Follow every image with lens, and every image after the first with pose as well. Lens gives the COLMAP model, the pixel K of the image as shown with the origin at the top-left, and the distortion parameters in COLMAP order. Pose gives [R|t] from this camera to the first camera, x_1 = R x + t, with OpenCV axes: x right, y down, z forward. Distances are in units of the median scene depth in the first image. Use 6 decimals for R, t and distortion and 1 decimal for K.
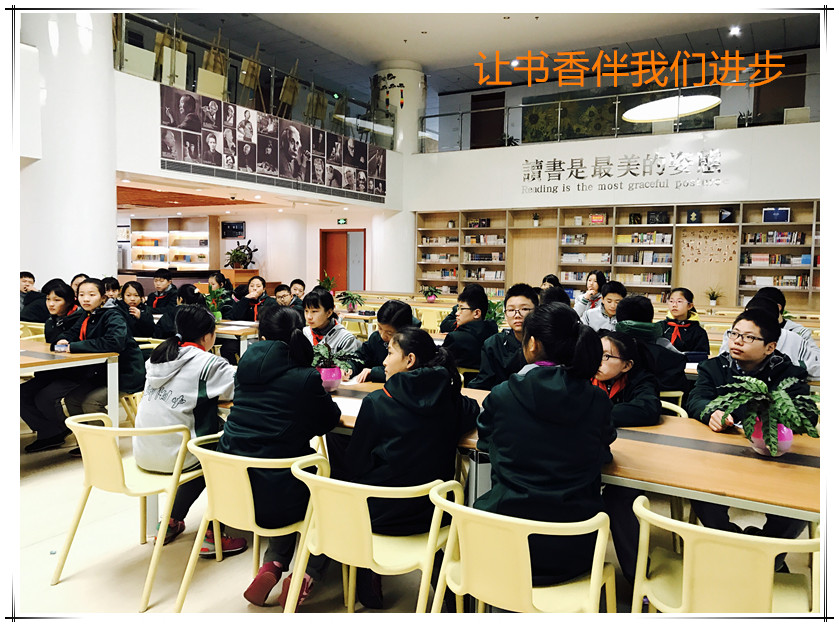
lens RADIAL K [[662.5, 0, 420.0], [0, 662.5, 311.3], [0, 0, 1]] dist [-0.005024, 0.004554]
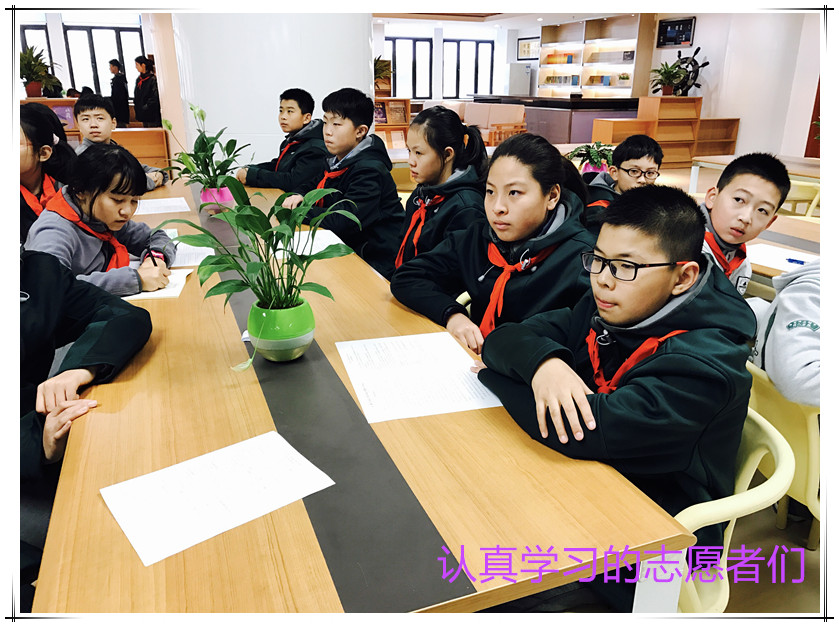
lens RADIAL K [[662.5, 0, 418.6], [0, 662.5, 311.8], [0, 0, 1]] dist [-0.005024, 0.004554]
pose [[0.794649, 0.187586, -0.577361, -0.056699], [-0.037482, 0.964408, 0.261750, -0.019699], [0.605911, -0.186358, 0.773396, 0.294865]]
